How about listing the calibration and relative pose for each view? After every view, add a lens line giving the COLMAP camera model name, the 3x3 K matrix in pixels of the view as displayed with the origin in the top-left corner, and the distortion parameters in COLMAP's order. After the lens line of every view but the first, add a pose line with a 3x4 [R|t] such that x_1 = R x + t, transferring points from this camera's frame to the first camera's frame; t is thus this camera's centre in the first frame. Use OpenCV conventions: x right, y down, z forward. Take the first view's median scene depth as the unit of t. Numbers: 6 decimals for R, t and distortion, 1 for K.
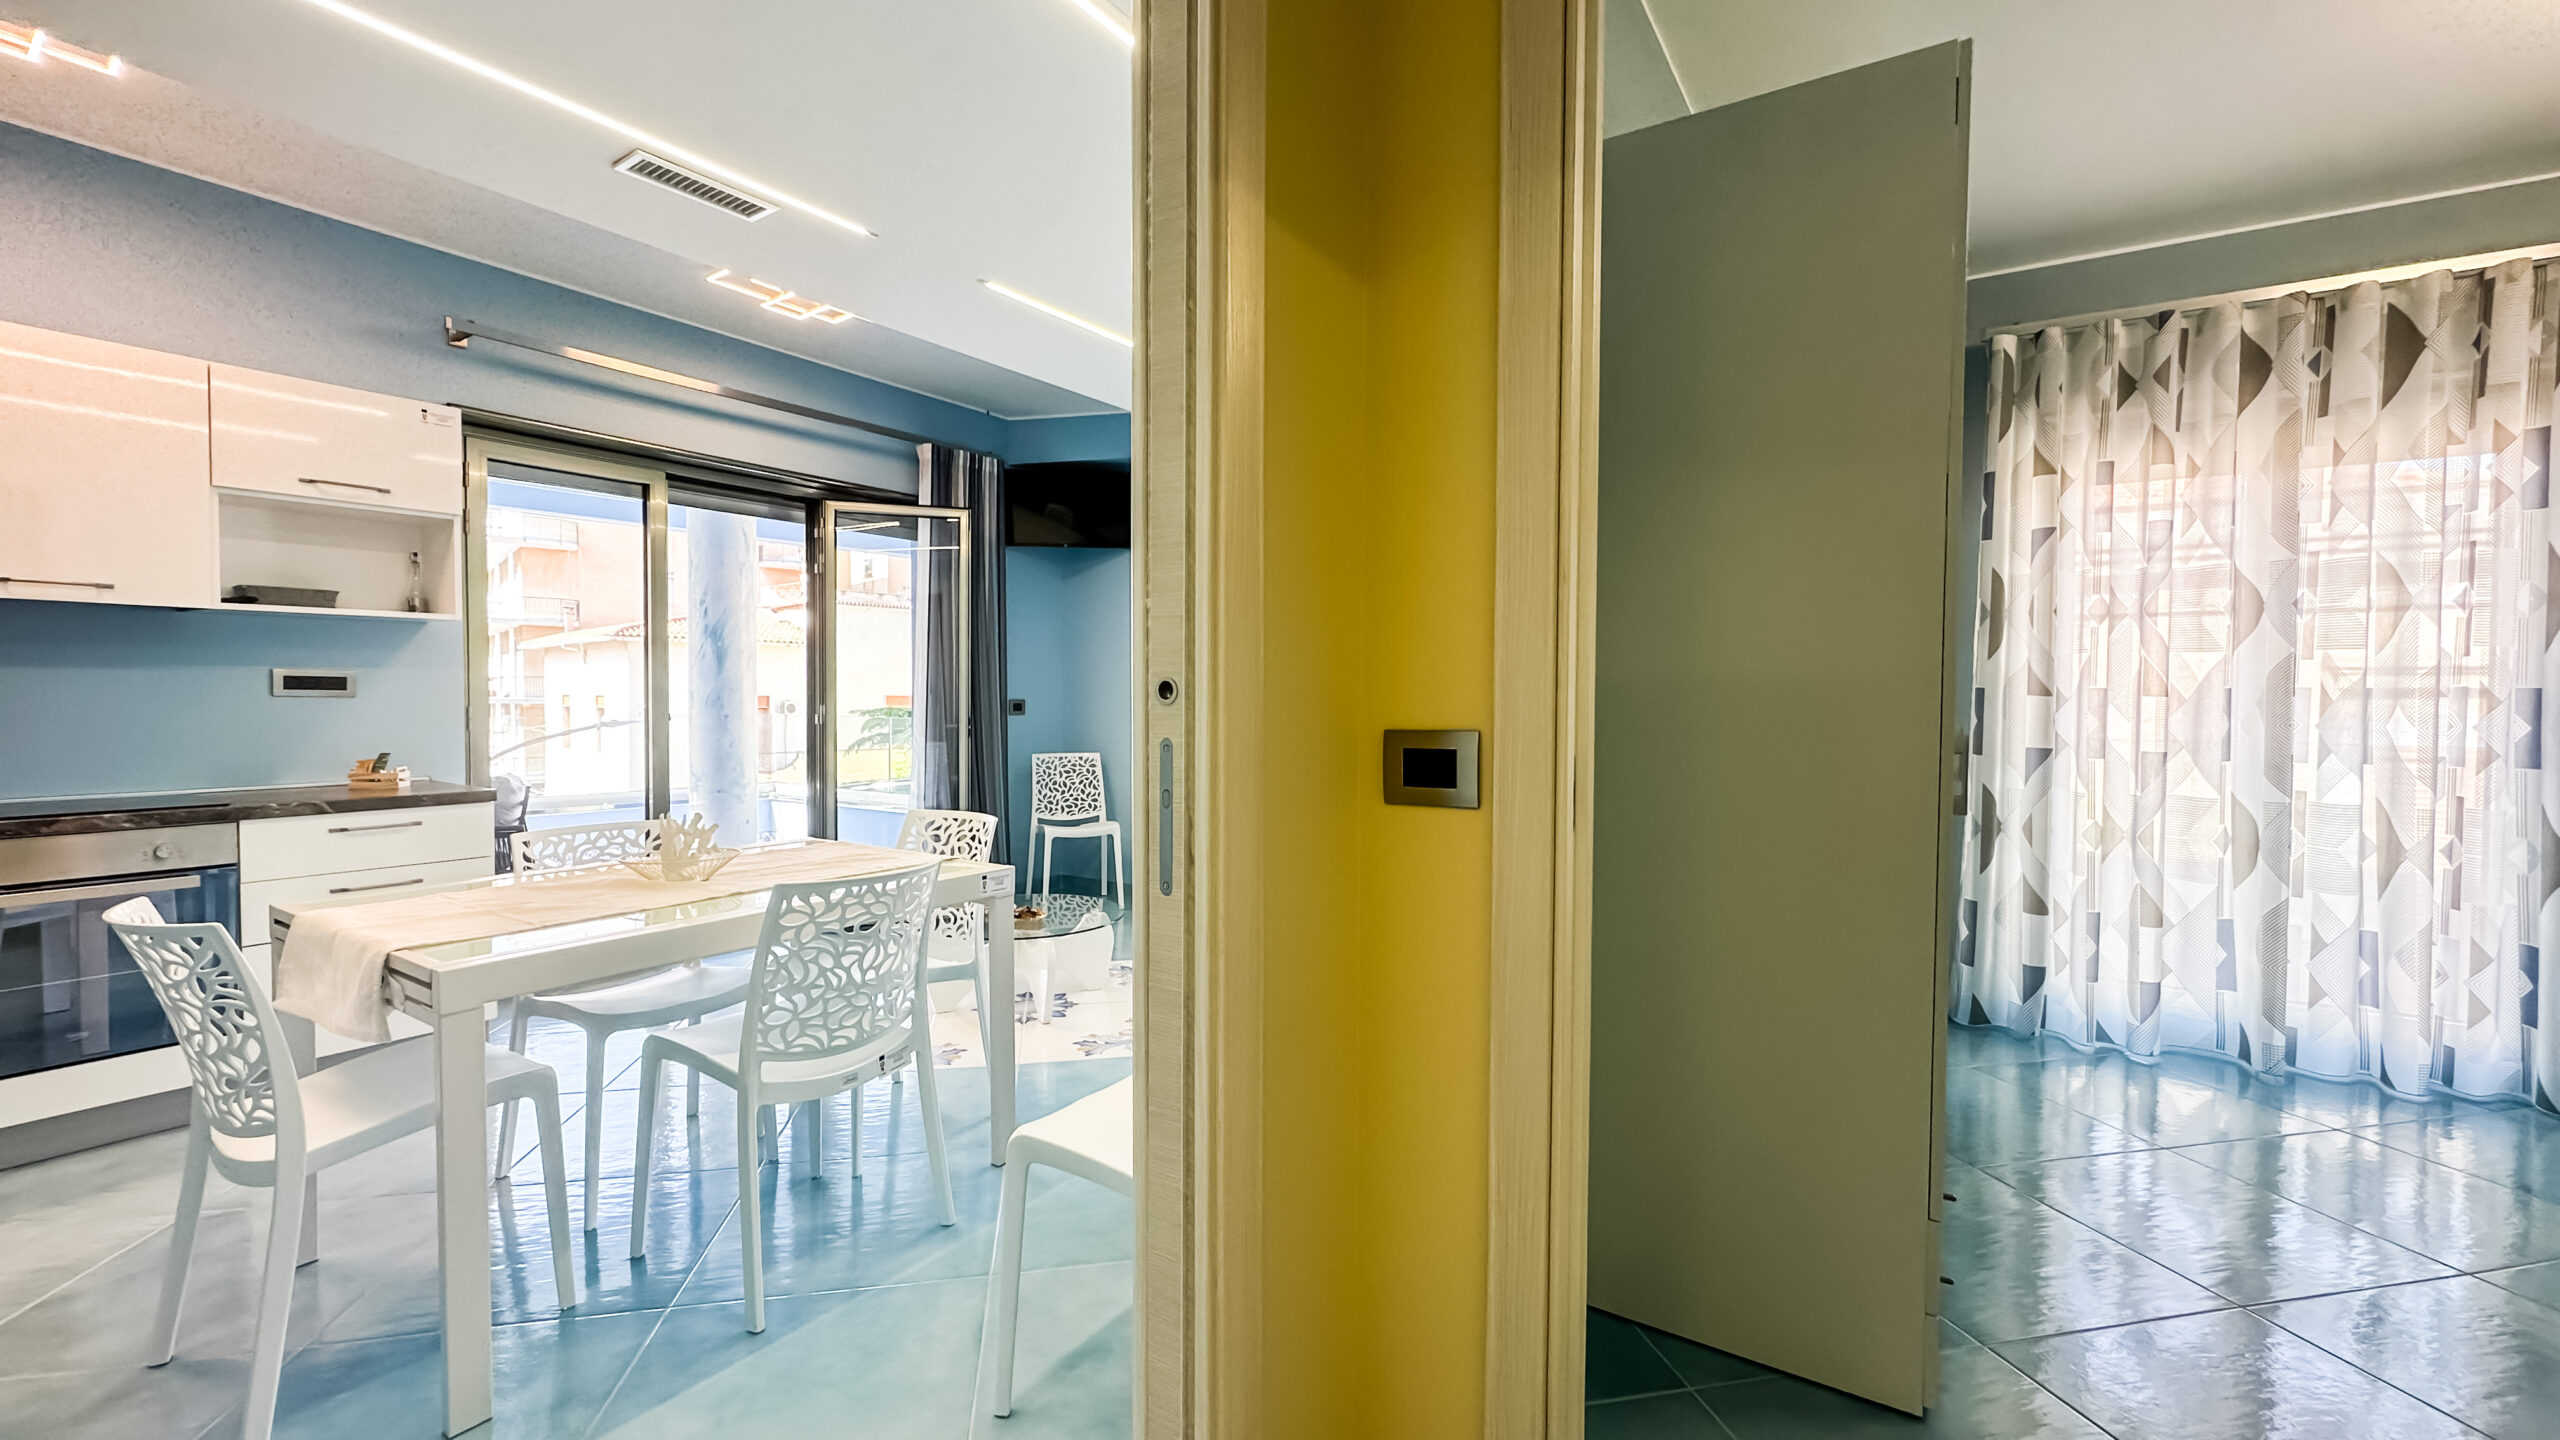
lens RADIAL K [[1015.5, 0, 1278.6], [0, 1015.5, 726.8], [0, 0, 1]] dist [-0.001779, 0.000284]
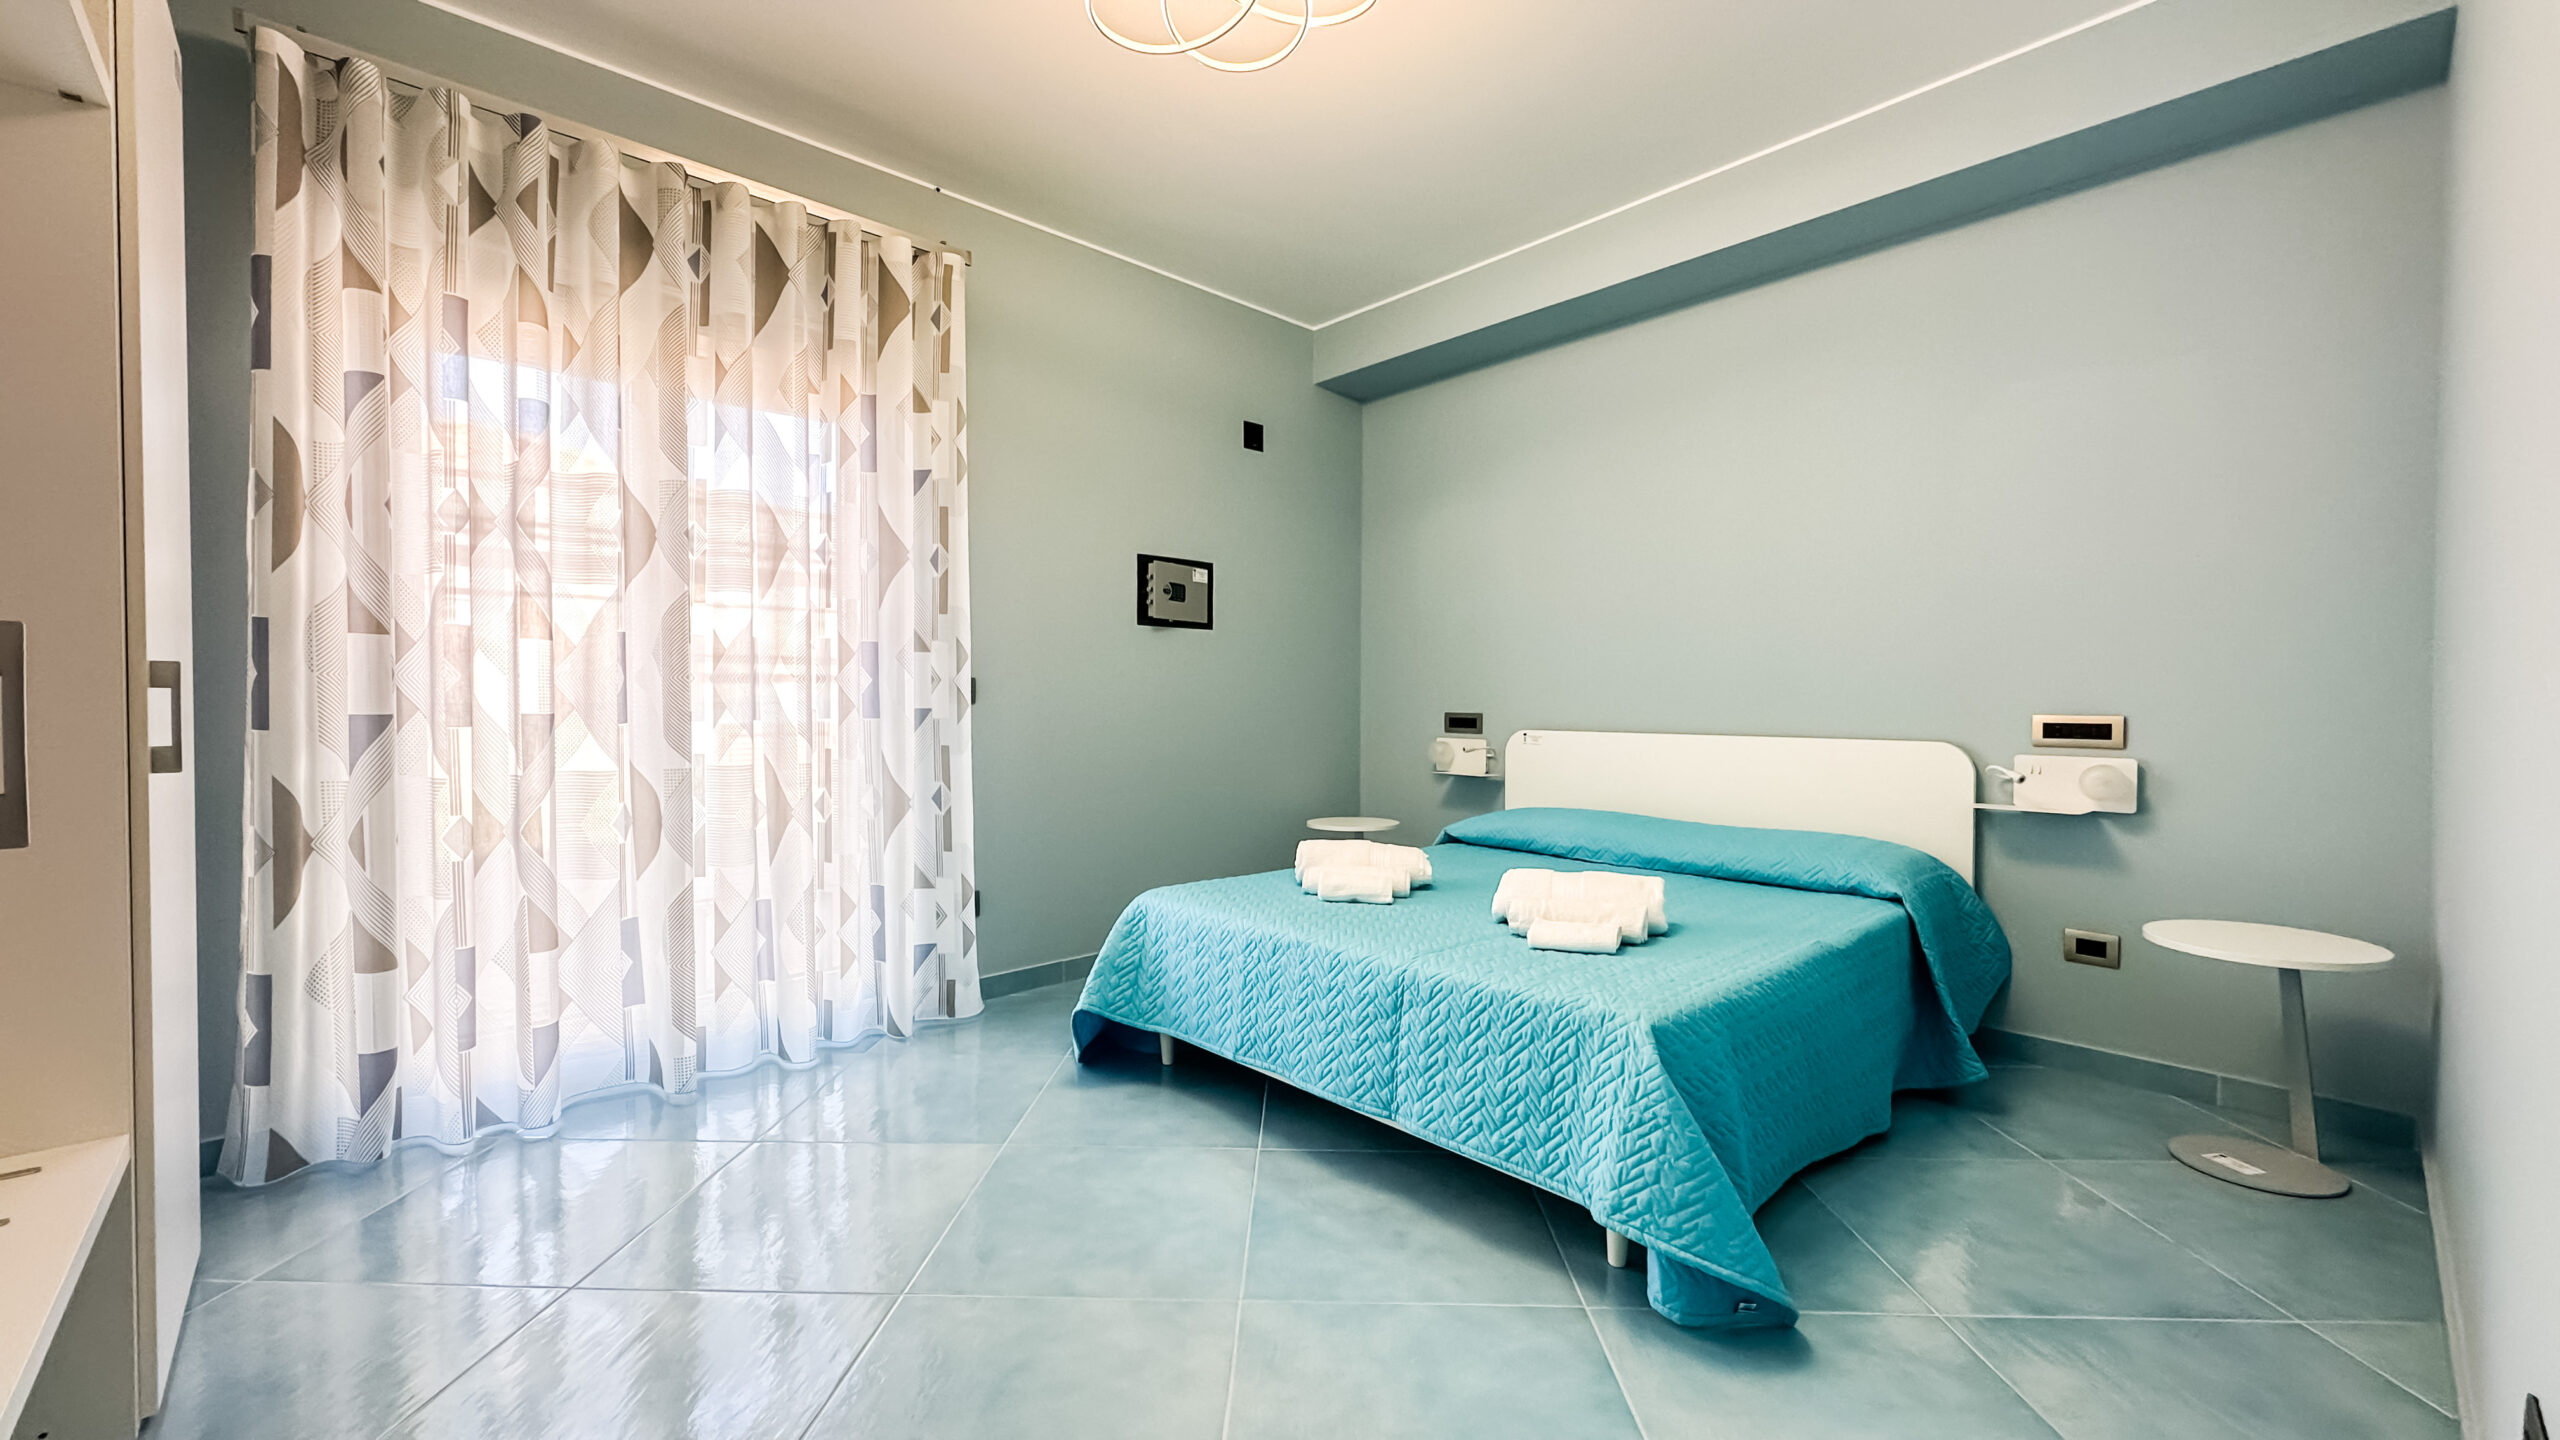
lens RADIAL K [[1015.5, 0, 1279.0], [0, 1015.5, 711.7], [0, 0, 1]] dist [-0.001779, 0.000284]
pose [[0.234385, -0.022813, 0.971876, 0.268344], [0.027646, 0.999477, 0.016793, 0.025180], [-0.971751, 0.022932, 0.234893, 0.298240]]
